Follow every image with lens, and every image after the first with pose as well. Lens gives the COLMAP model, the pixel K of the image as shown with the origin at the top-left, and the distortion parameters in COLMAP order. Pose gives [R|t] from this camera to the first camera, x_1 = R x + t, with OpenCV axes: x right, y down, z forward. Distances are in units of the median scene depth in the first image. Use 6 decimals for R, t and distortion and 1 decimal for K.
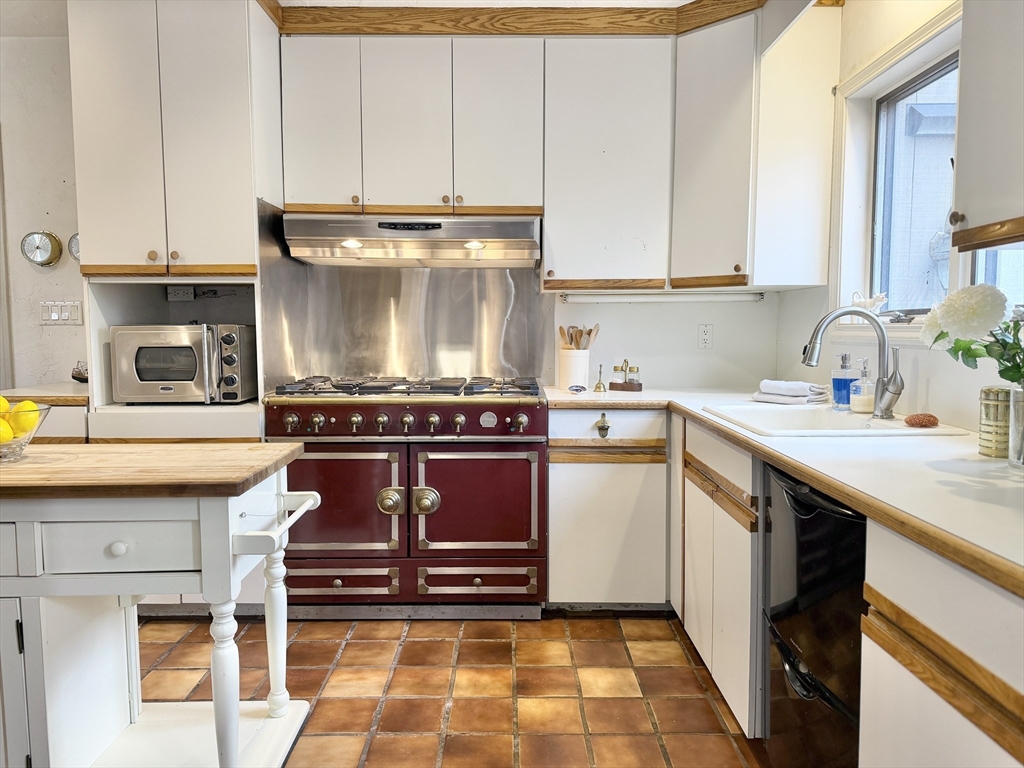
lens RADIAL K [[719.3, 0, 515.4], [0, 719.3, 387.4], [0, 0, 1]] dist [0.043865, -0.043931]
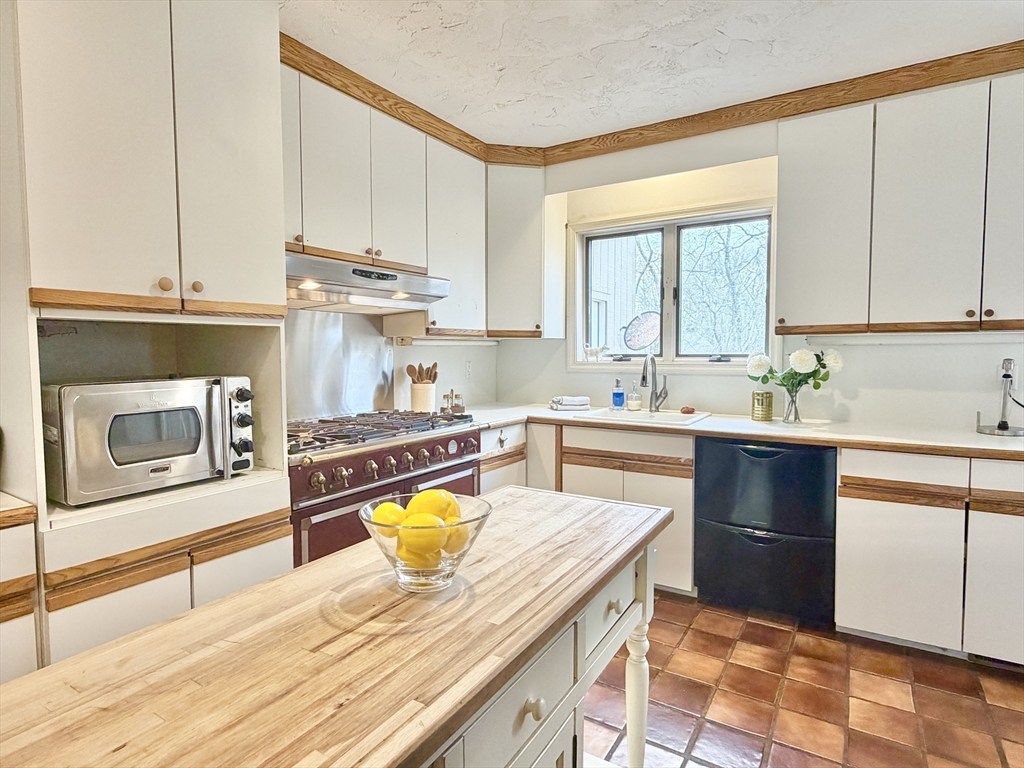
lens RADIAL K [[567.2, 0, 512.9], [0, 567.2, 378.6], [0, 0, 1]] dist [0.000241, 0.001895]
pose [[0.530875, -0.044699, 0.846271, -0.764245], [0.073935, 0.997243, 0.006293, -0.065633], [-0.844219, 0.059228, 0.532716, 0.407003]]
